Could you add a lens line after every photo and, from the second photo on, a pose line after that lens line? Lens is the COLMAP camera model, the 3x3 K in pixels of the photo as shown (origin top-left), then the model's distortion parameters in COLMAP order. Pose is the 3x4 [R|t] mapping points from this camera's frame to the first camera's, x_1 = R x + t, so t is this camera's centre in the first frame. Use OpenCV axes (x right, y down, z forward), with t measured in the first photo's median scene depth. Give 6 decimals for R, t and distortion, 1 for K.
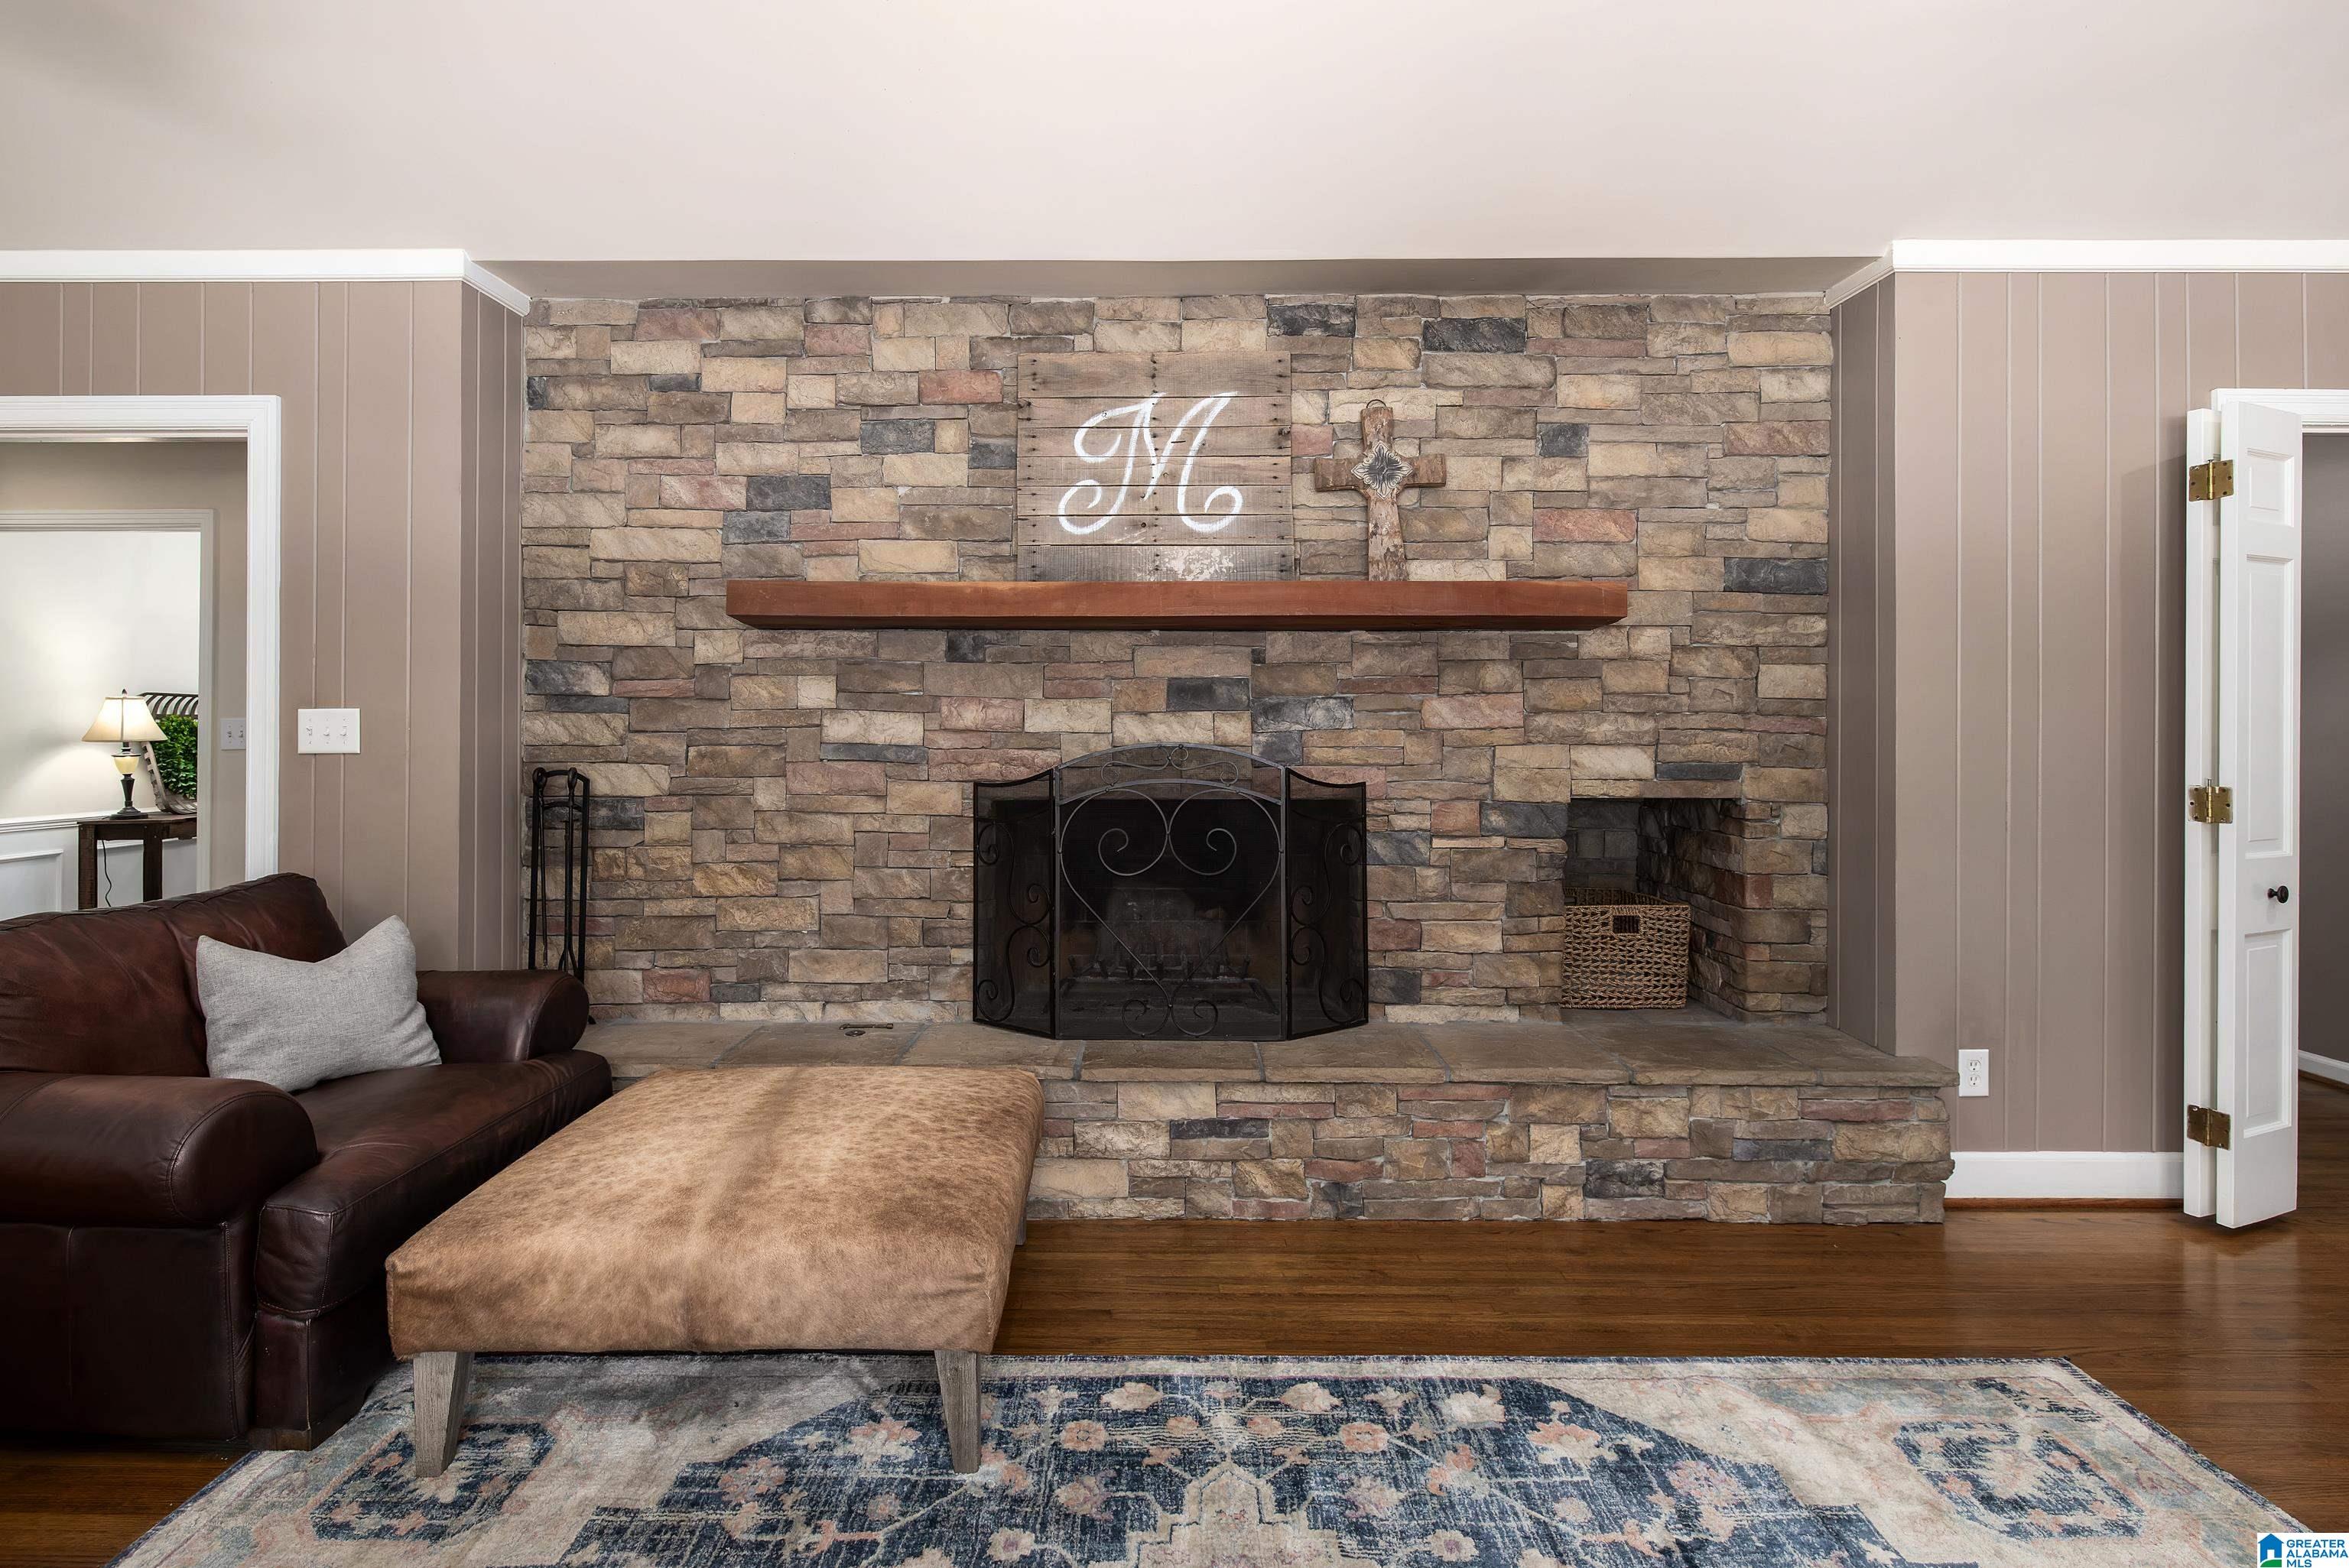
lens RADIAL K [[1131.3, 0, 1152.2], [0, 1131.3, 738.4], [0, 0, 1]] dist [-0.000736, 0.001013]
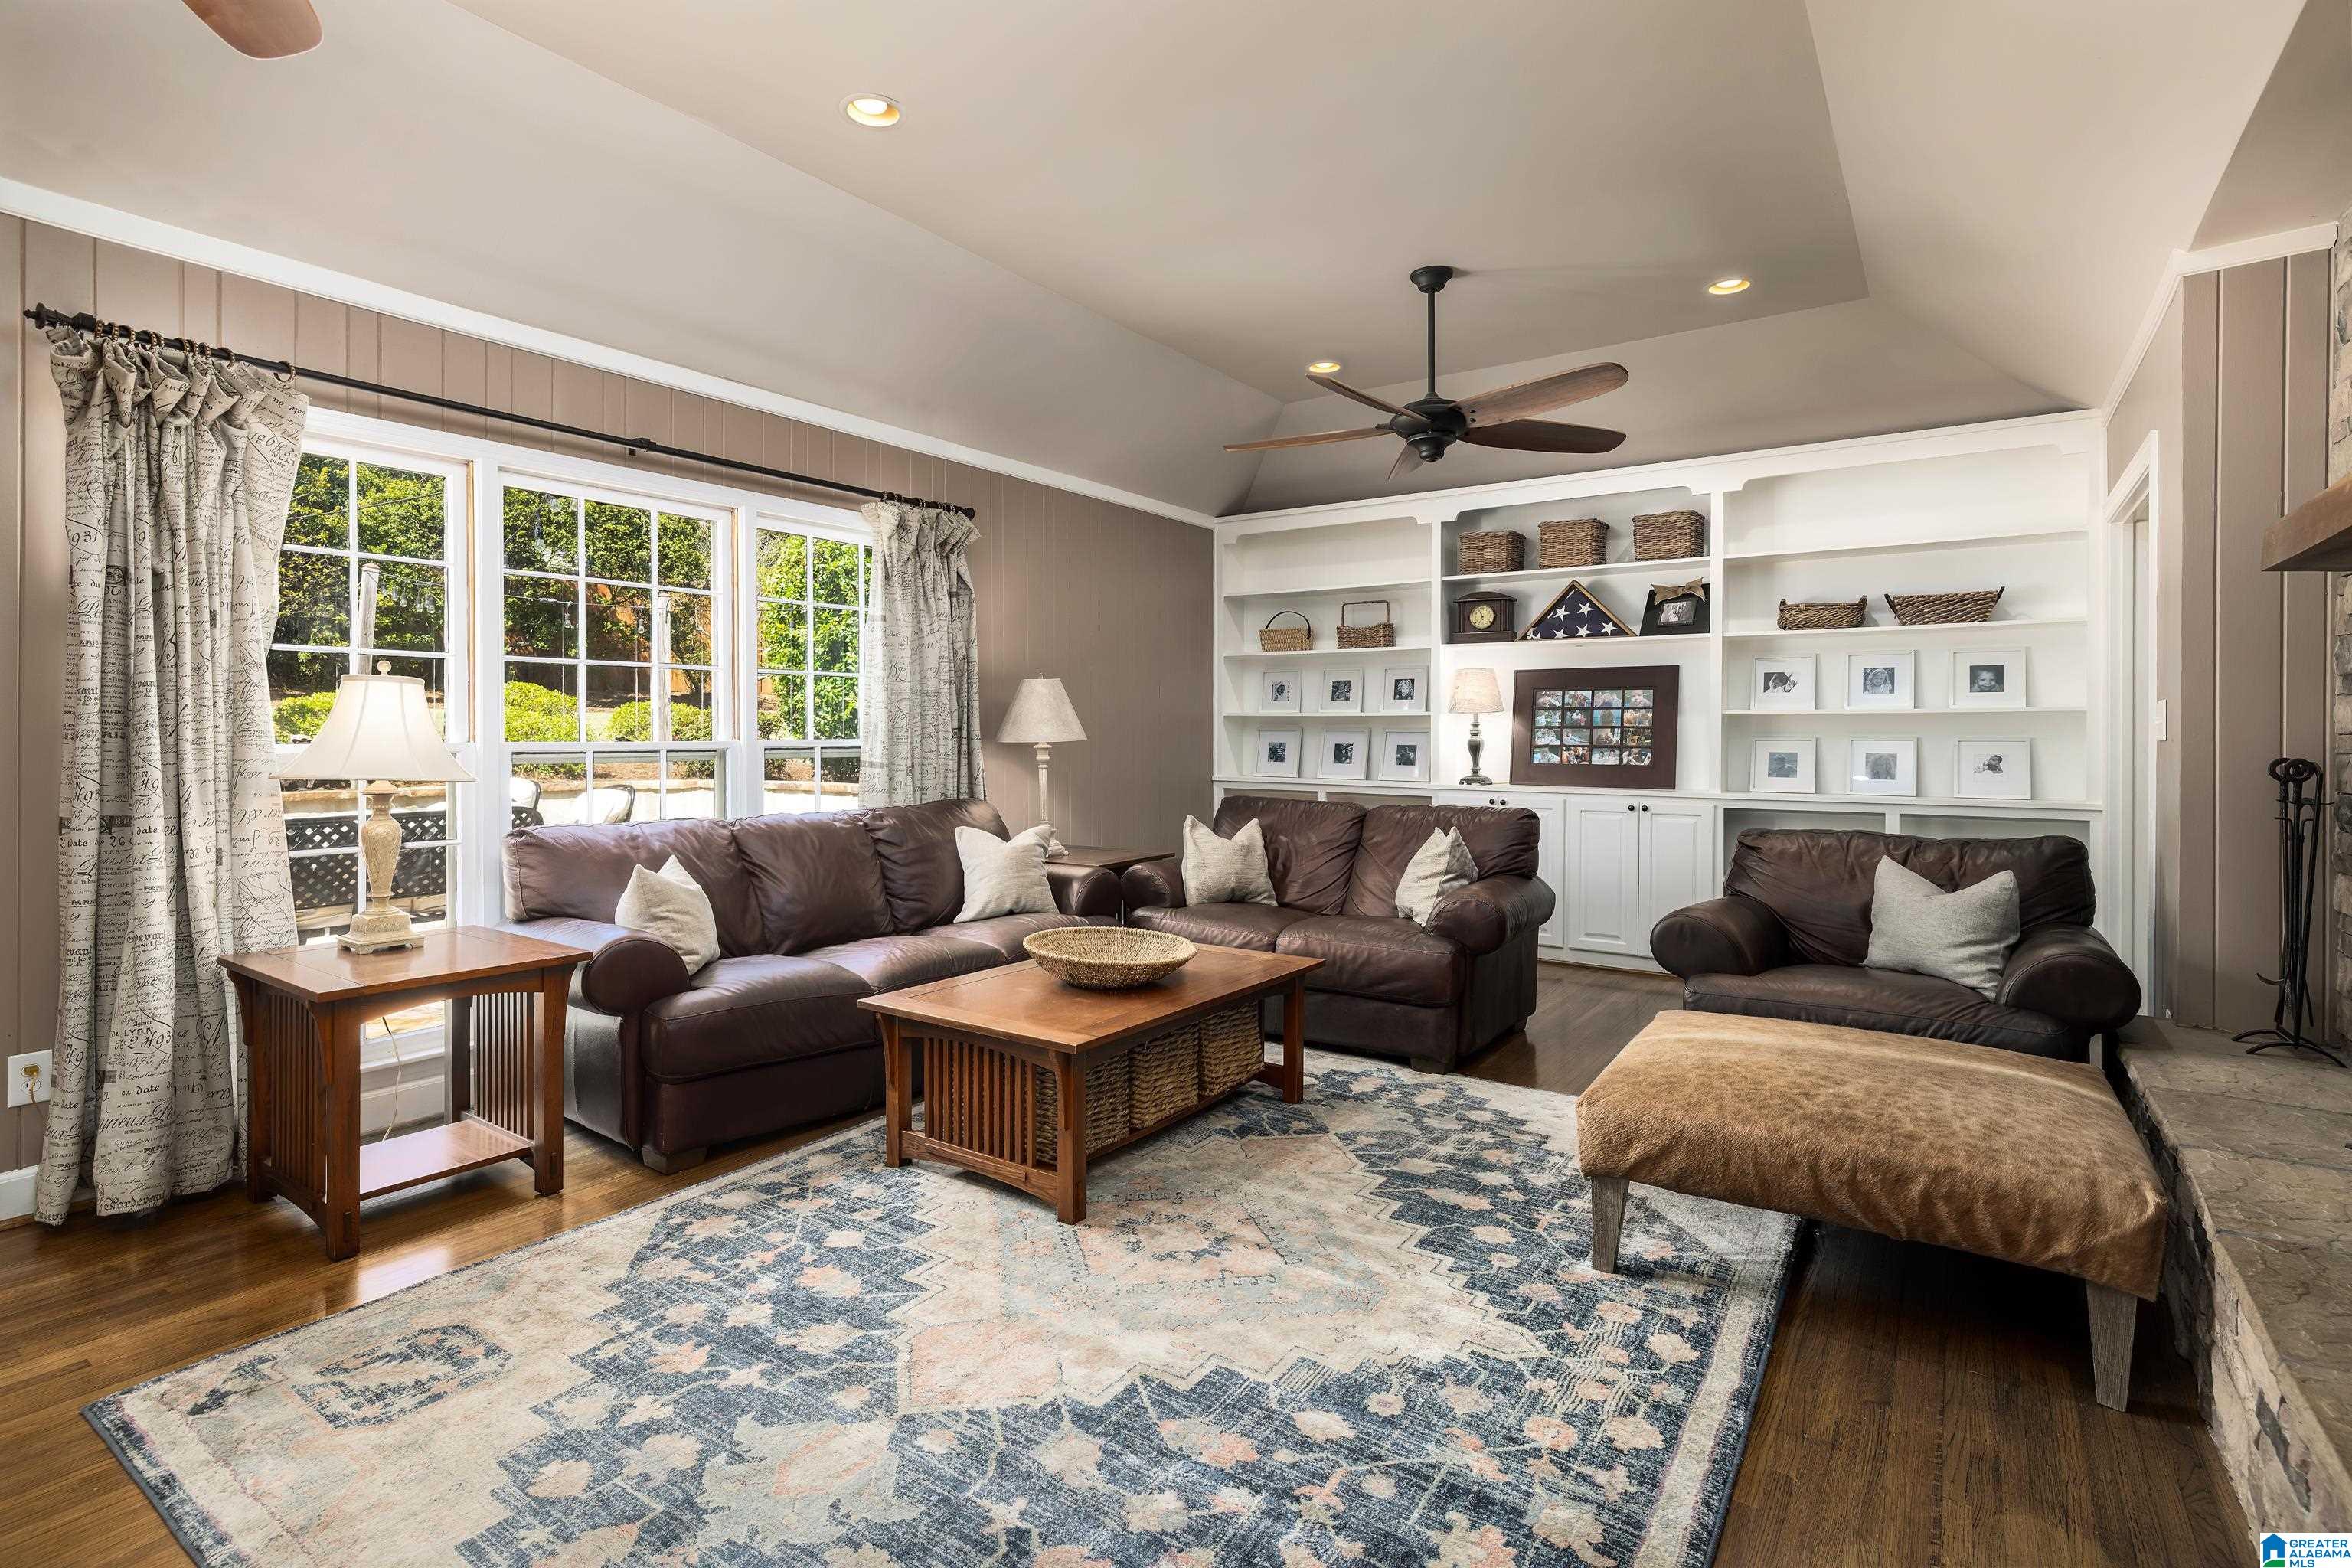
lens RADIAL K [[1142.3, 0, 1136.0], [0, 1142.3, 756.2], [0, 0, 1]] dist [-0.002484, 0.000265]
pose [[-0.582150, 0.012740, -0.812982, 0.711375], [-0.005370, 0.999795, 0.019512, 0.011146], [0.813064, 0.015724, -0.581962, 0.762701]]
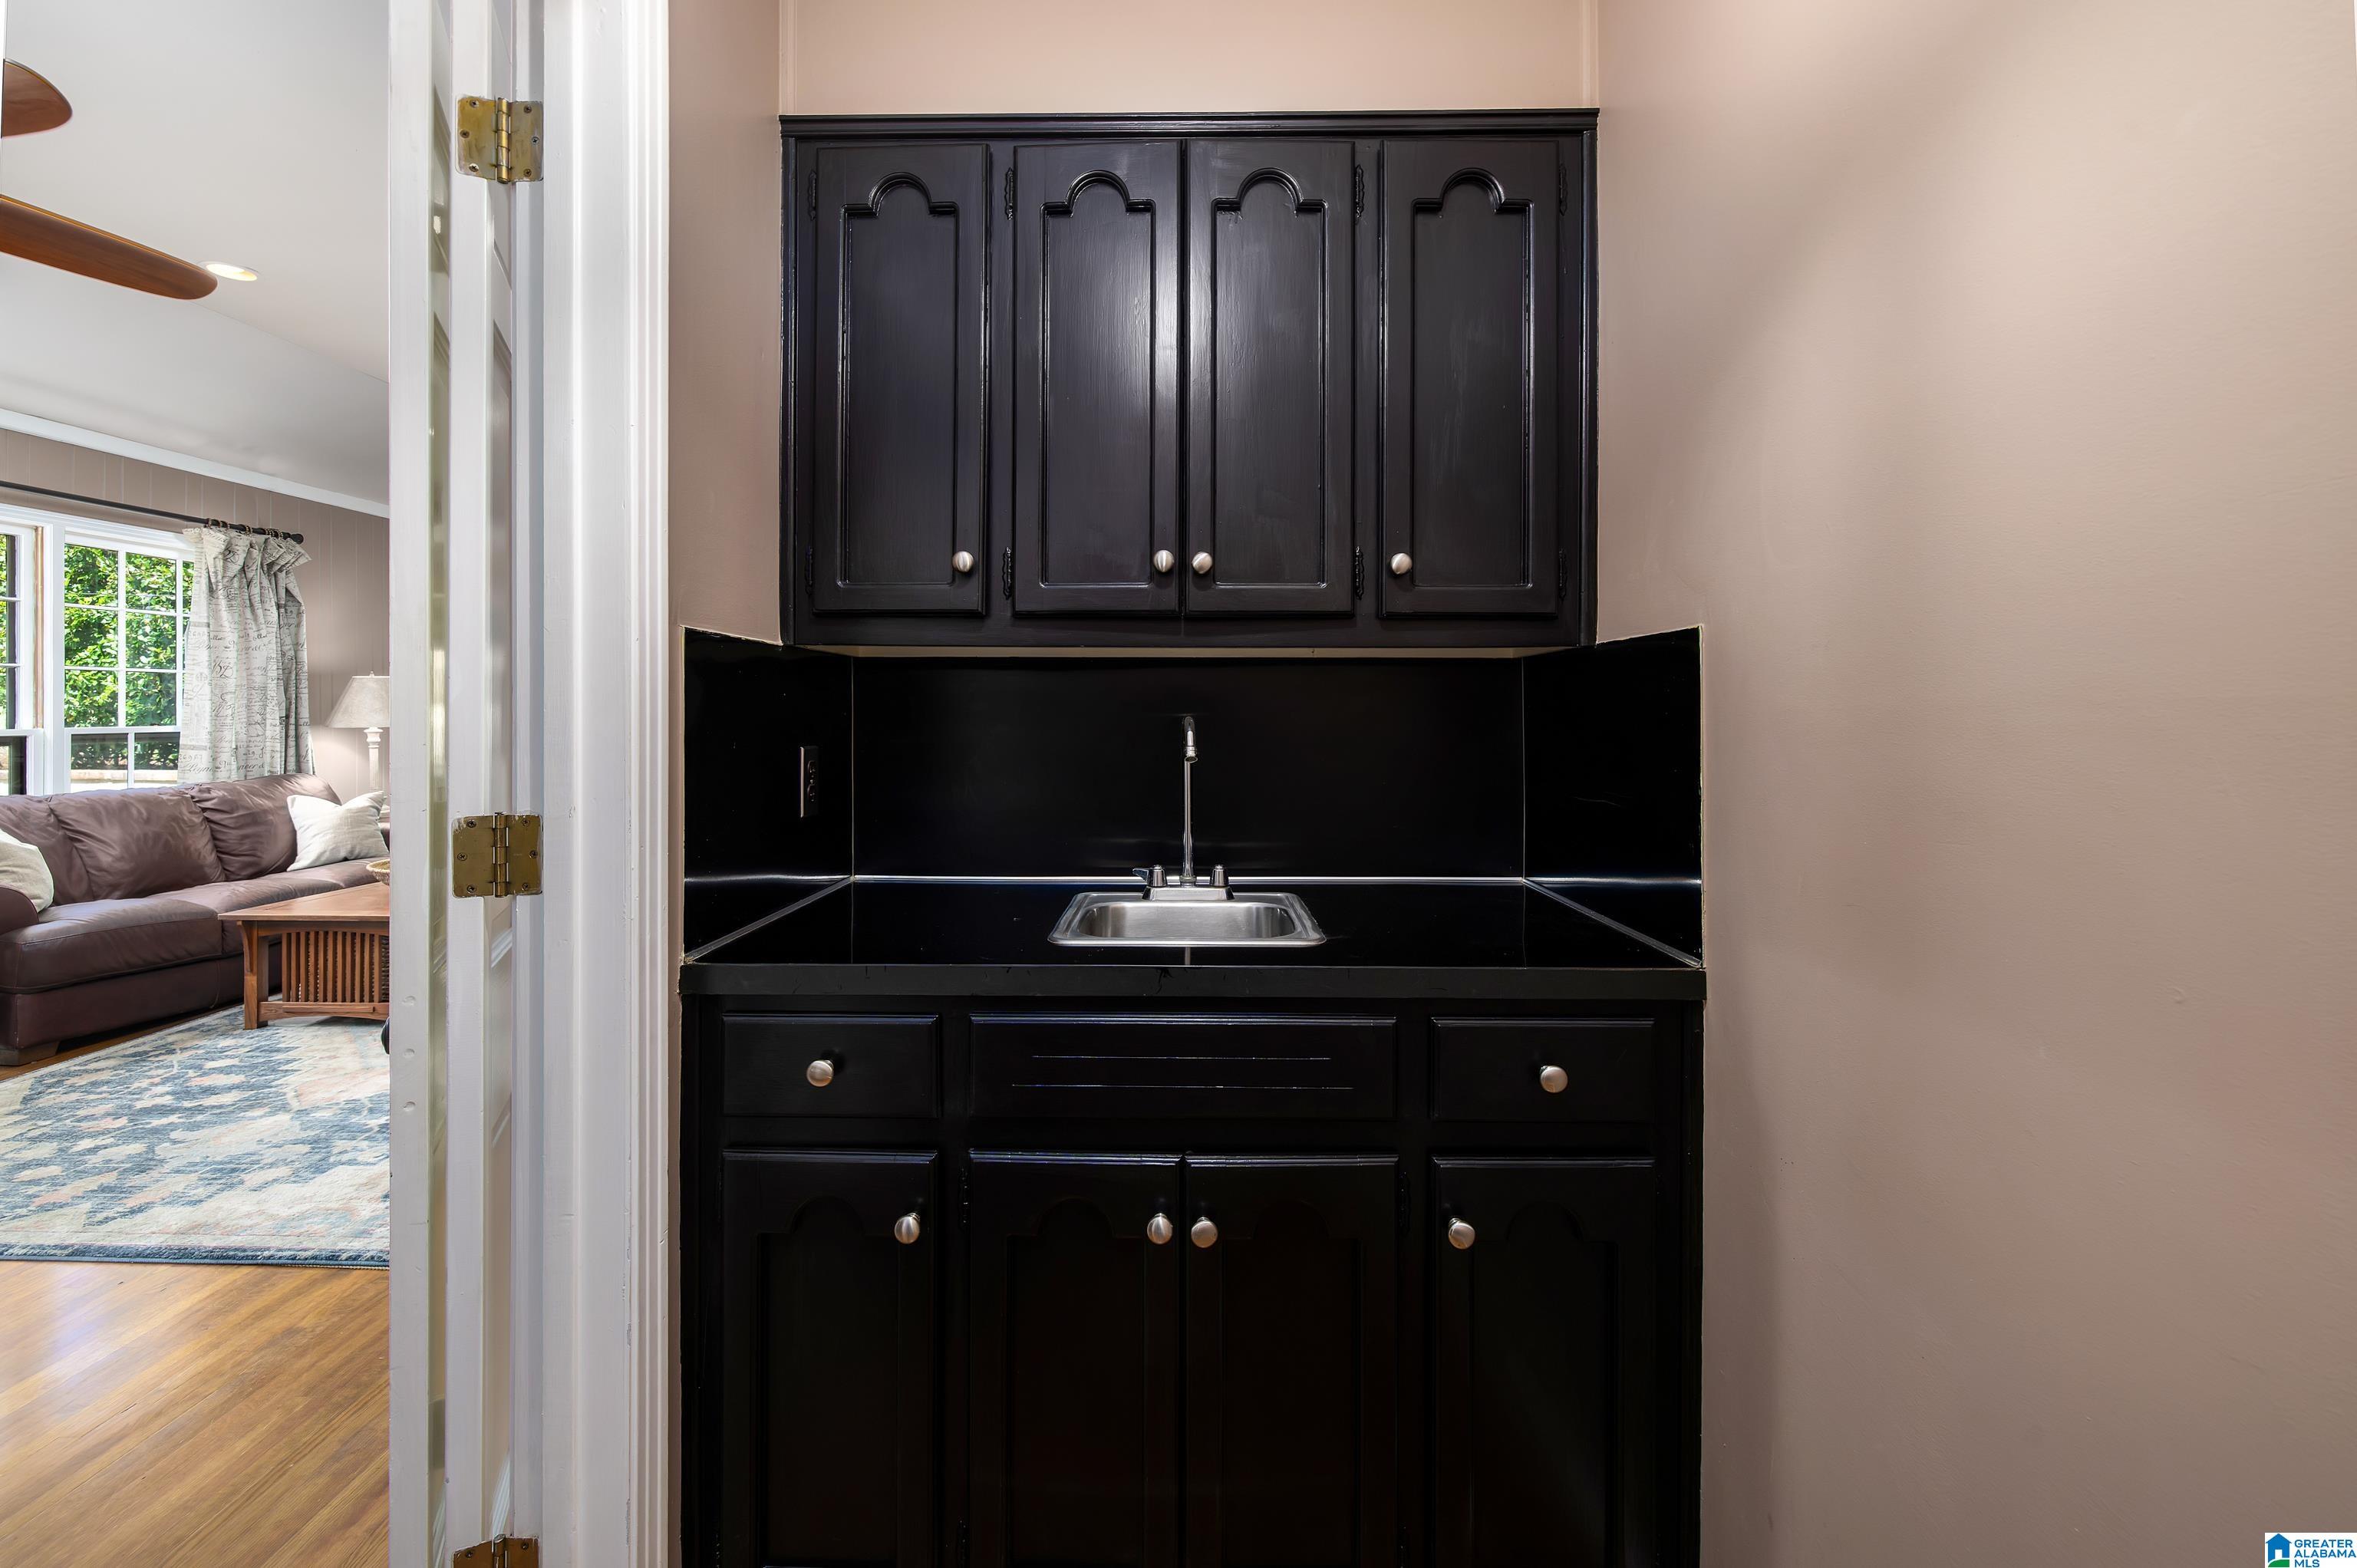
lens RADIAL K [[1016.4, 0, 1177.4], [0, 1016.4, 707.2], [0, 0, 1]] dist [-0.001777, -0.000215]
pose [[-0.014493, -0.008776, -0.999856, 1.241173], [-0.003072, 0.999957, -0.008732, -0.000194], [0.999890, 0.002945, -0.014519, 1.155902]]
